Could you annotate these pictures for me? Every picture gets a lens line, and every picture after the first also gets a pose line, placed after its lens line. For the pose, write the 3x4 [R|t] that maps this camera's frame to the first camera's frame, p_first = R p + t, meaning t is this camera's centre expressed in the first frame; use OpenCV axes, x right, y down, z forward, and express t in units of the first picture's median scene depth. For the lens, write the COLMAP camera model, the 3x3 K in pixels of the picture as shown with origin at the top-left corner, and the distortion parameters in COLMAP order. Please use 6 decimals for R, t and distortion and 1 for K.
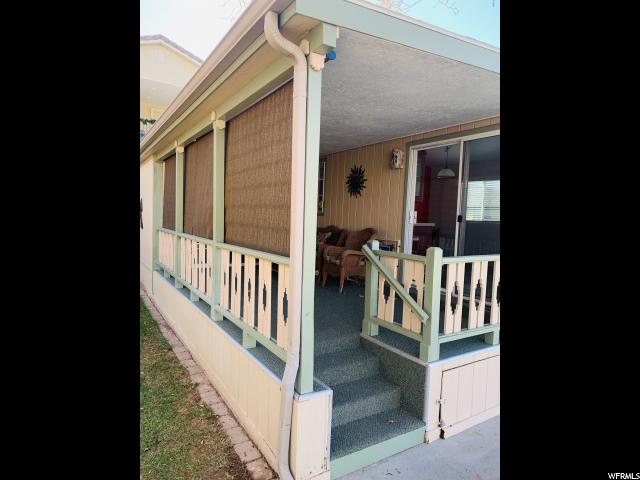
lens RADIAL K [[377.9, 0, 317.9], [0, 377.9, 235.9], [0, 0, 1]] dist [0.019226, -0.001018]
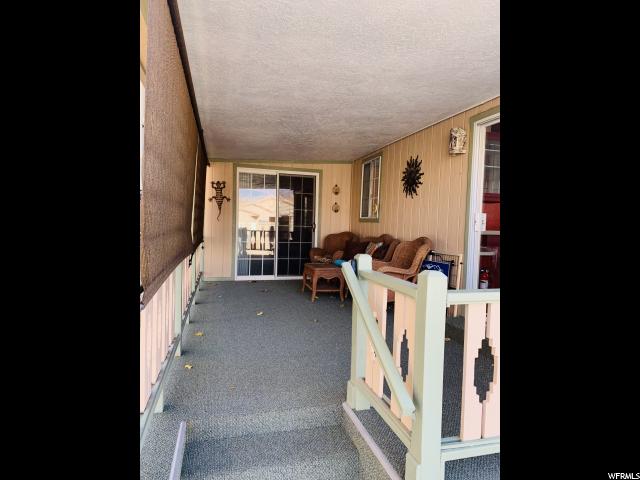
lens RADIAL K [[377.9, 0, 317.9], [0, 377.9, 235.9], [0, 0, 1]] dist [0.019226, -0.001018]
pose [[0.959382, 0.006896, -0.282026, 0.159675], [-0.013799, 0.999652, -0.022497, -0.003495], [0.281773, 0.025475, 0.959143, 0.238746]]
